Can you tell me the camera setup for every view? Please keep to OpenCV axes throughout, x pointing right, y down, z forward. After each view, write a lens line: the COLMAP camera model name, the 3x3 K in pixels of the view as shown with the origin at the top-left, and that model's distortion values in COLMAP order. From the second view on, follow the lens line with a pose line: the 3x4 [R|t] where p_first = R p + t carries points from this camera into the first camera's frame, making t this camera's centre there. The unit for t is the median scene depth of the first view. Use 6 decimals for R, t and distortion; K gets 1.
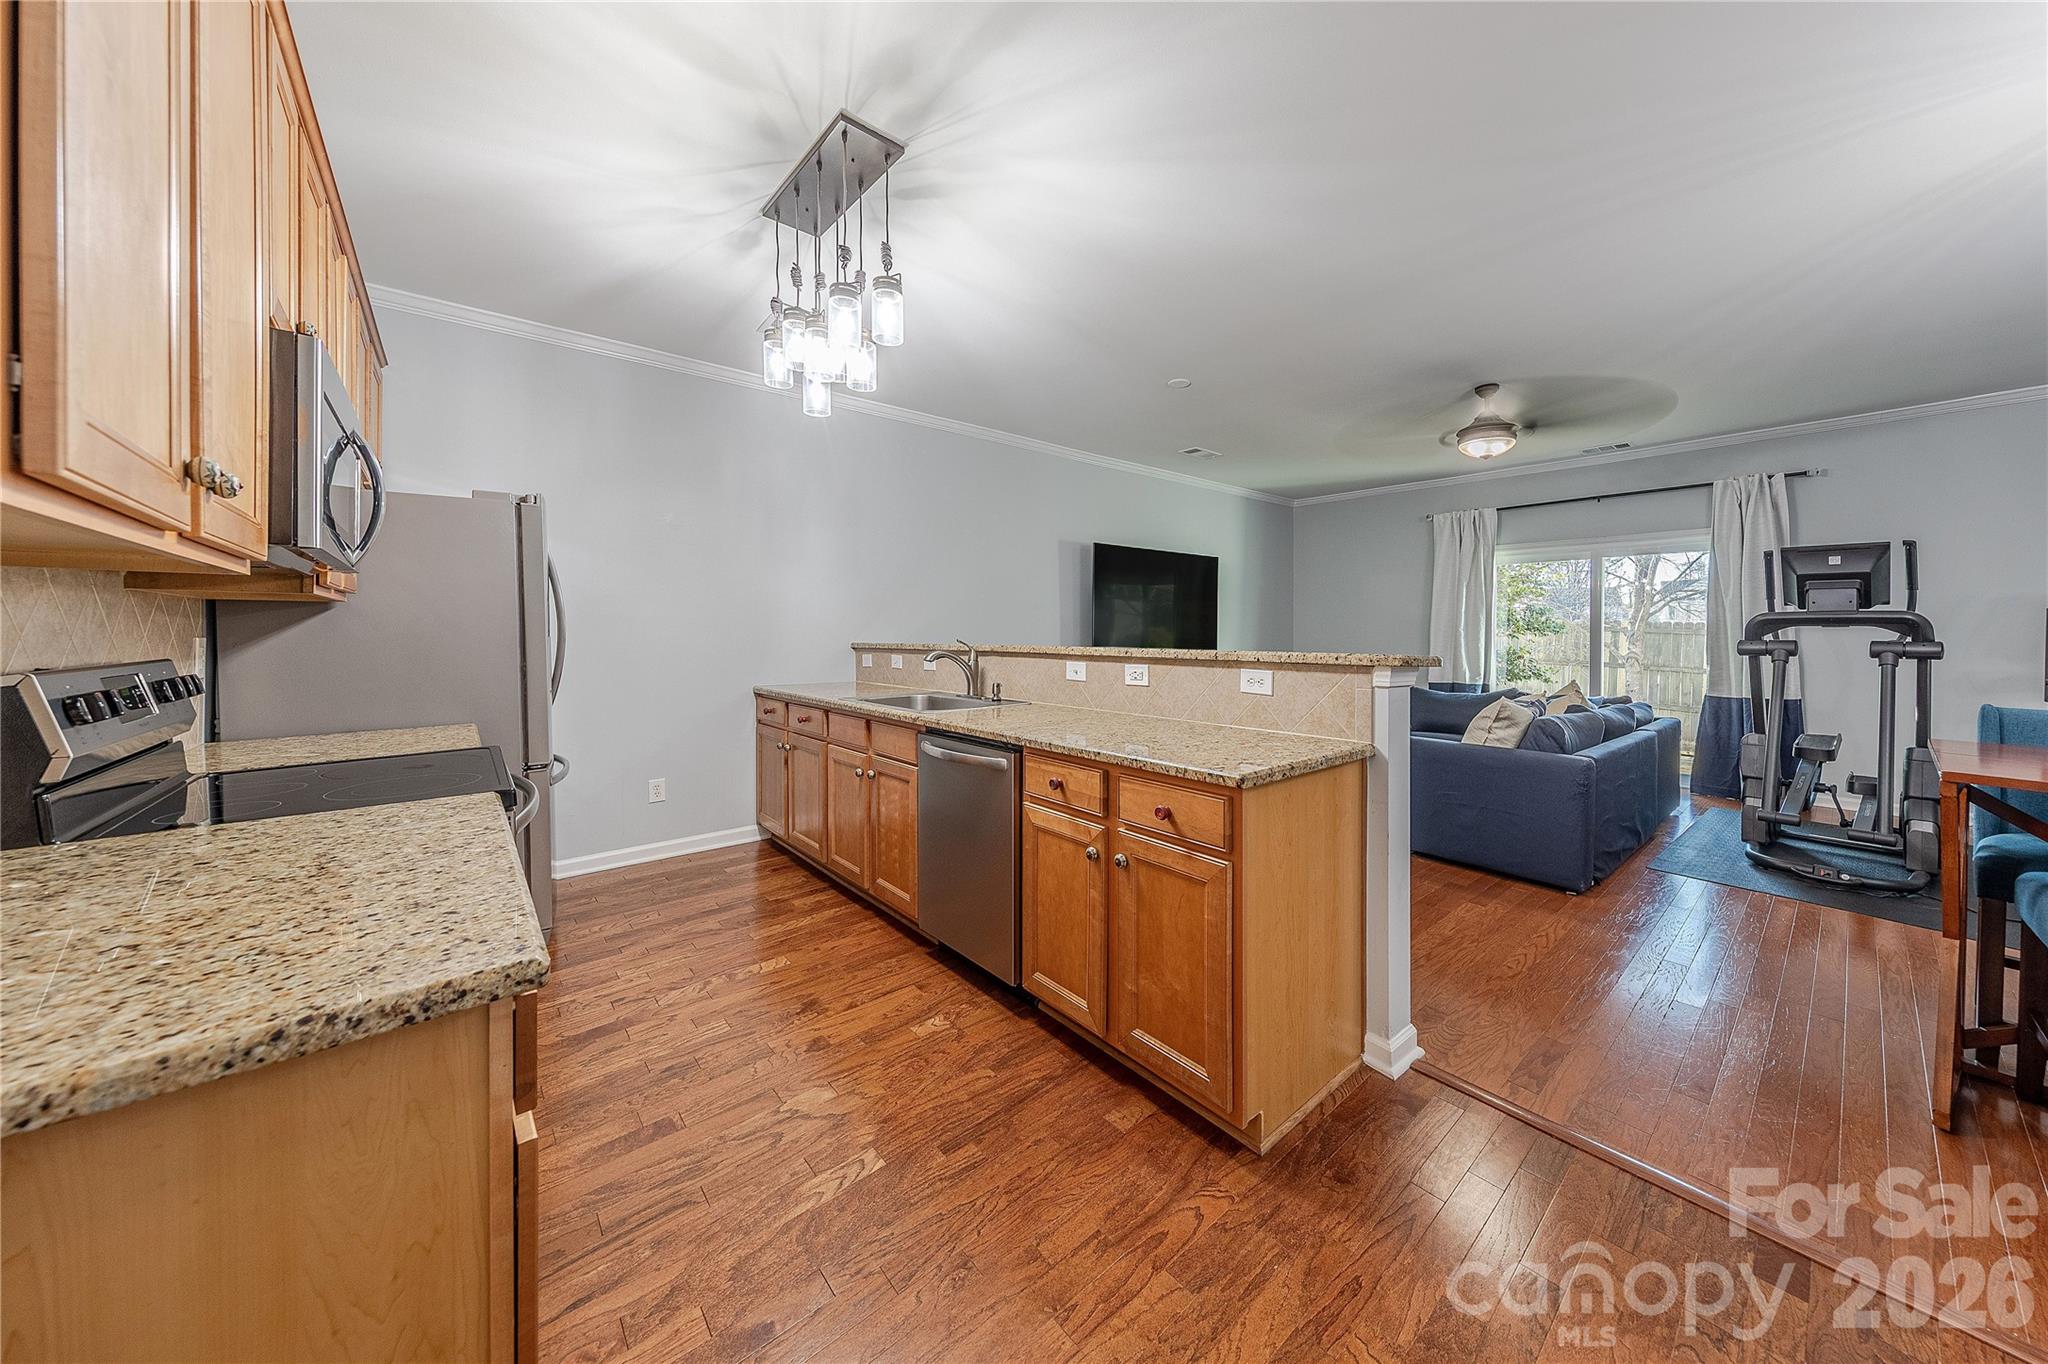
lens RADIAL K [[688.7, 0, 1077.2], [0, 688.7, 634.8], [0, 0, 1]] dist [0.006509, -0.001444]
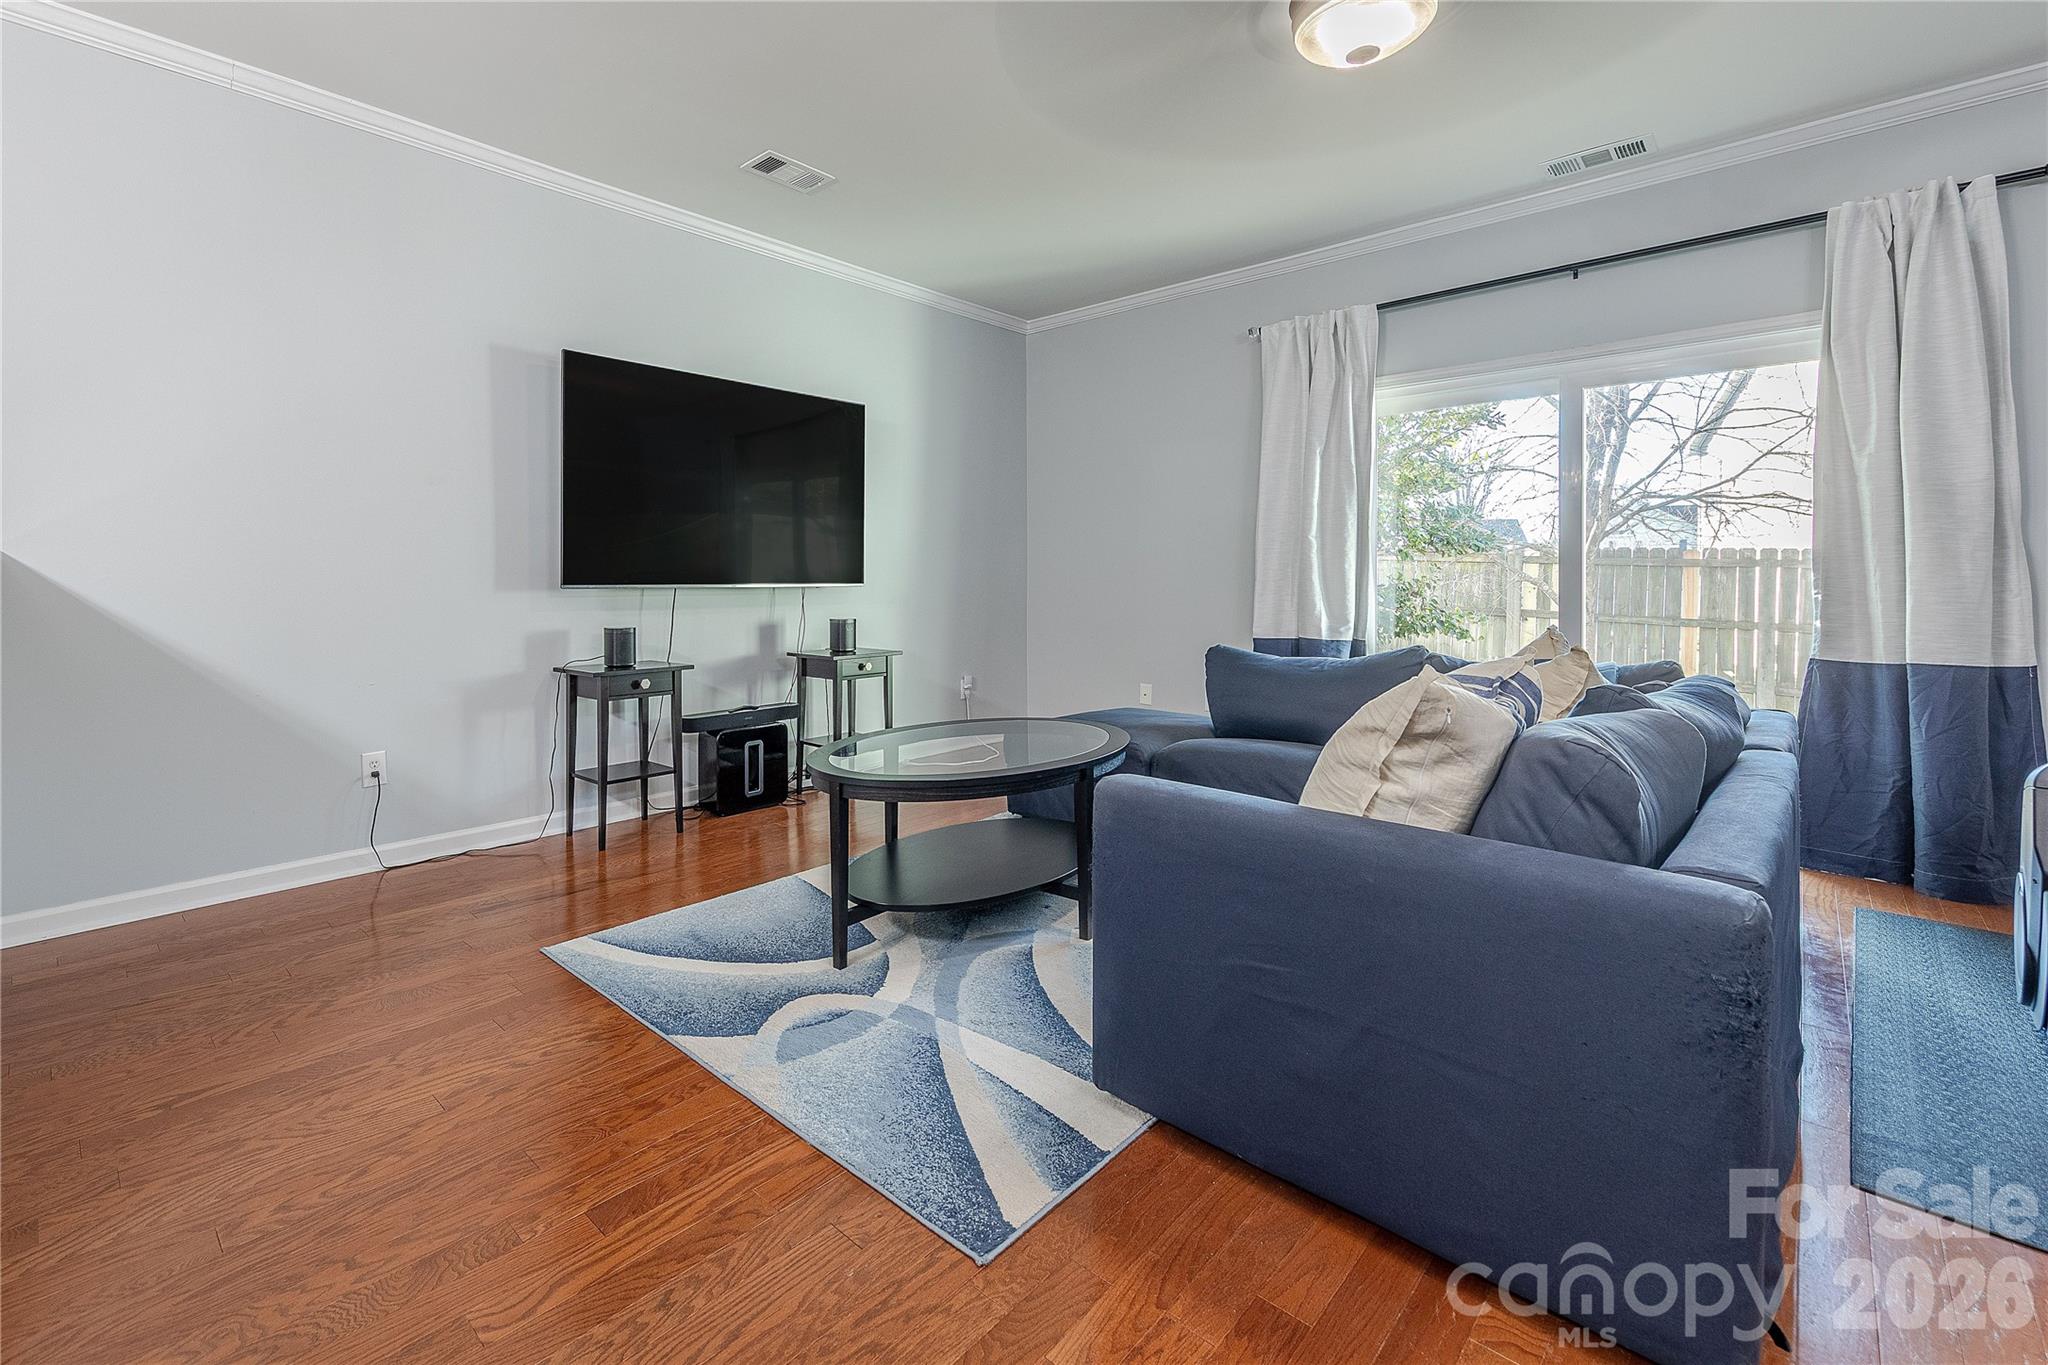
lens RADIAL K [[892.8, 0, 847.2], [0, 892.8, 583.1], [0, 0, 1]] dist [-0.001413, 0.000424]
pose [[0.999817, -0.002294, 0.018989, 0.348603], [0.002349, 0.999993, -0.002907, 0.053754], [-0.018982, 0.002951, 0.999815, 0.602162]]
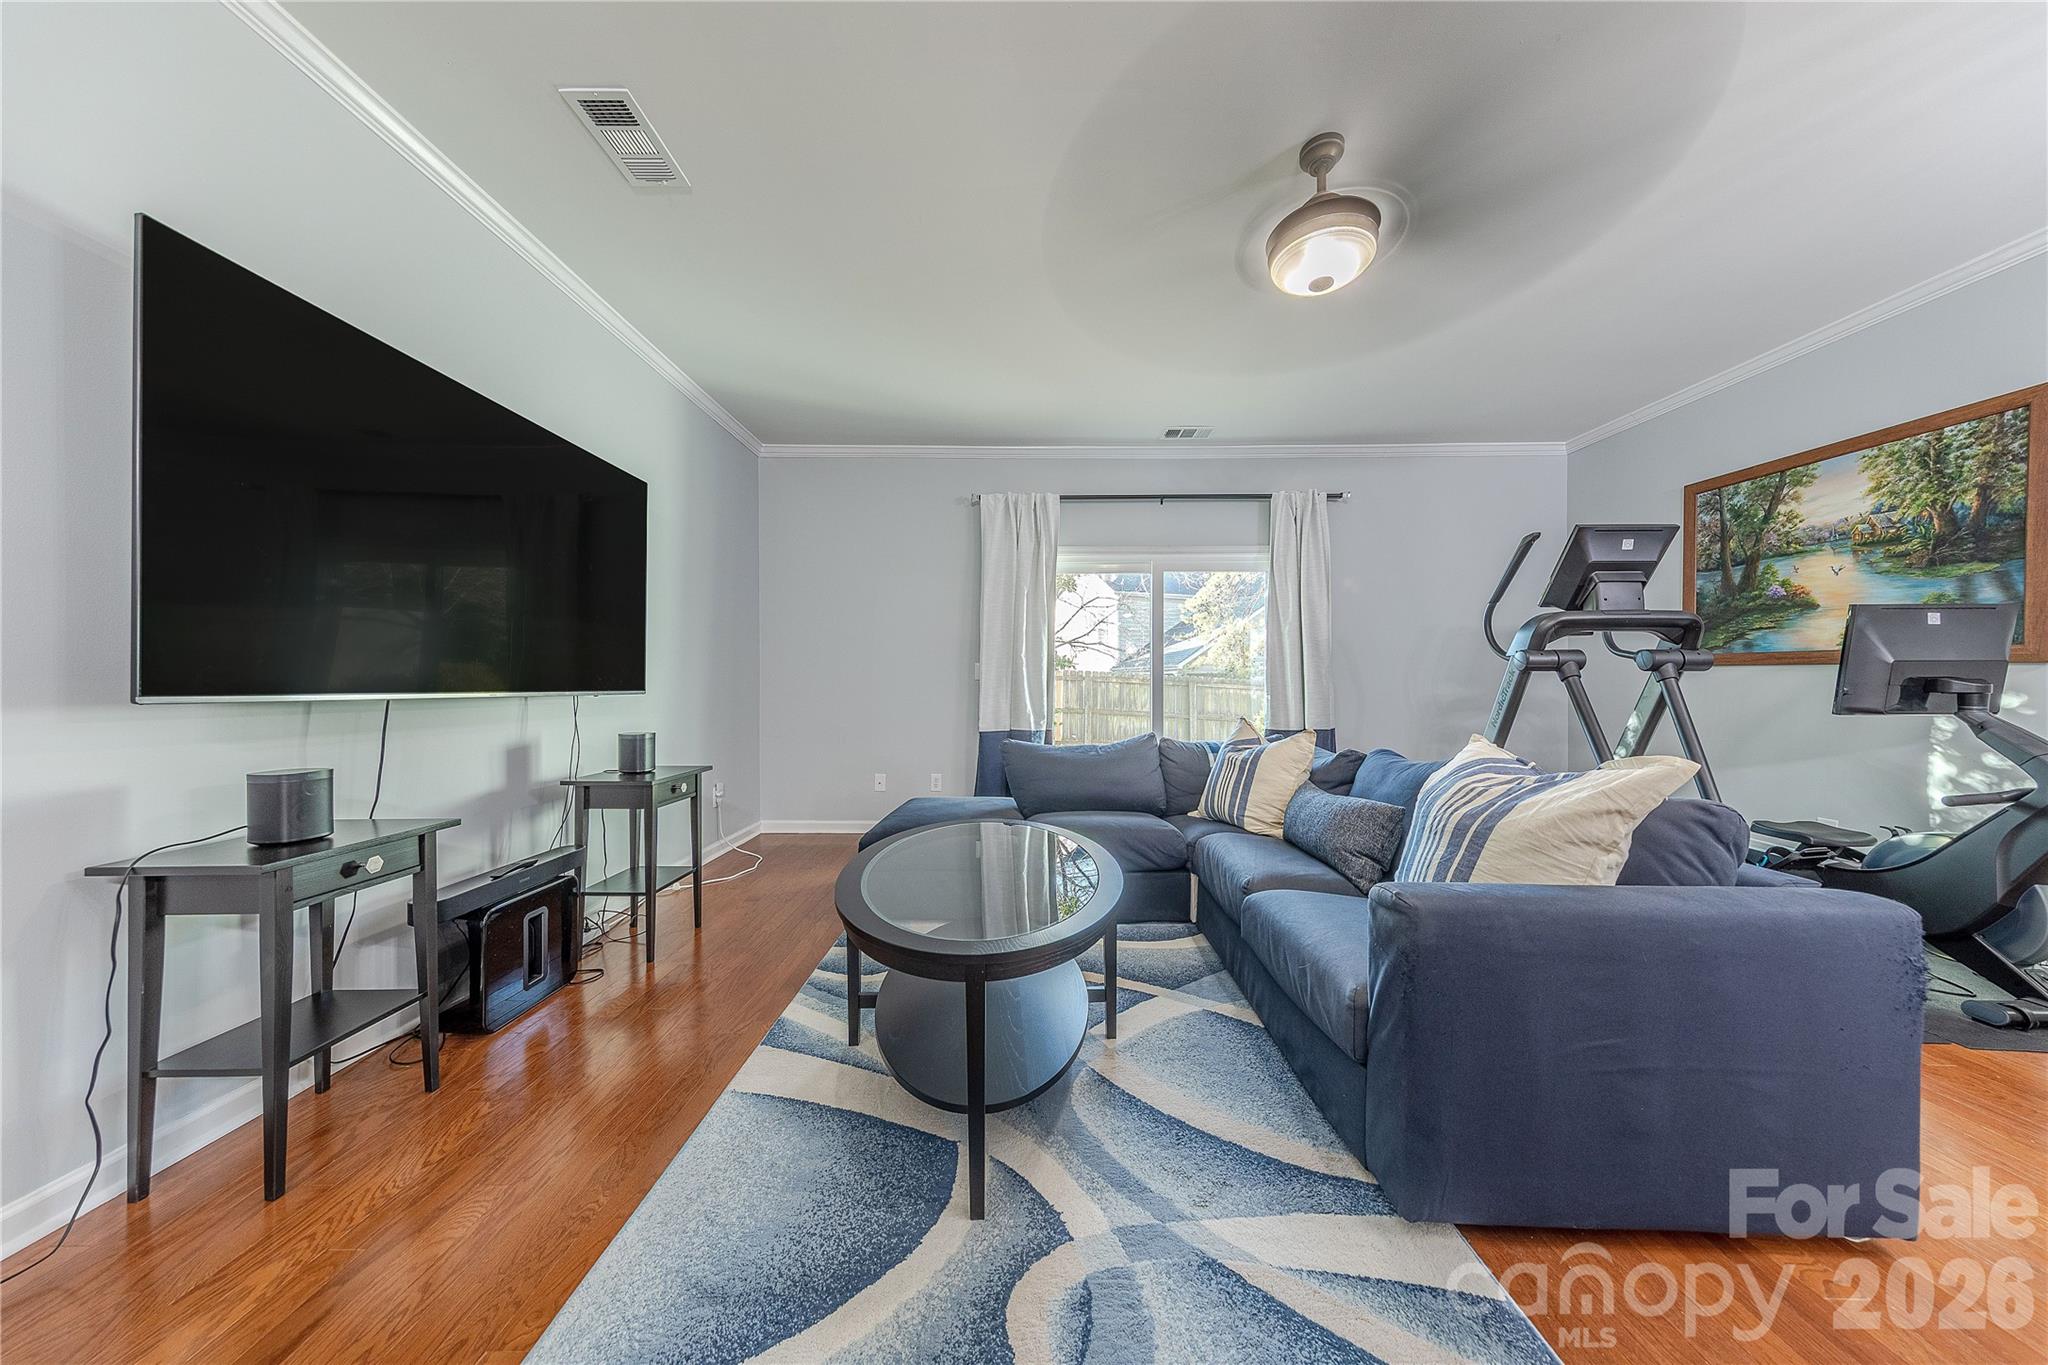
lens RADIAL K [[648.4, 0, 1021.6], [0, 648.4, 687.7], [0, 0, 1]] dist [0.008150, -0.000697]
pose [[0.672081, -0.001282, 0.740477, 0.100586], [0.004973, 0.999984, -0.002783, 0.050973], [-0.740461, 0.005553, 0.672076, 1.021380]]
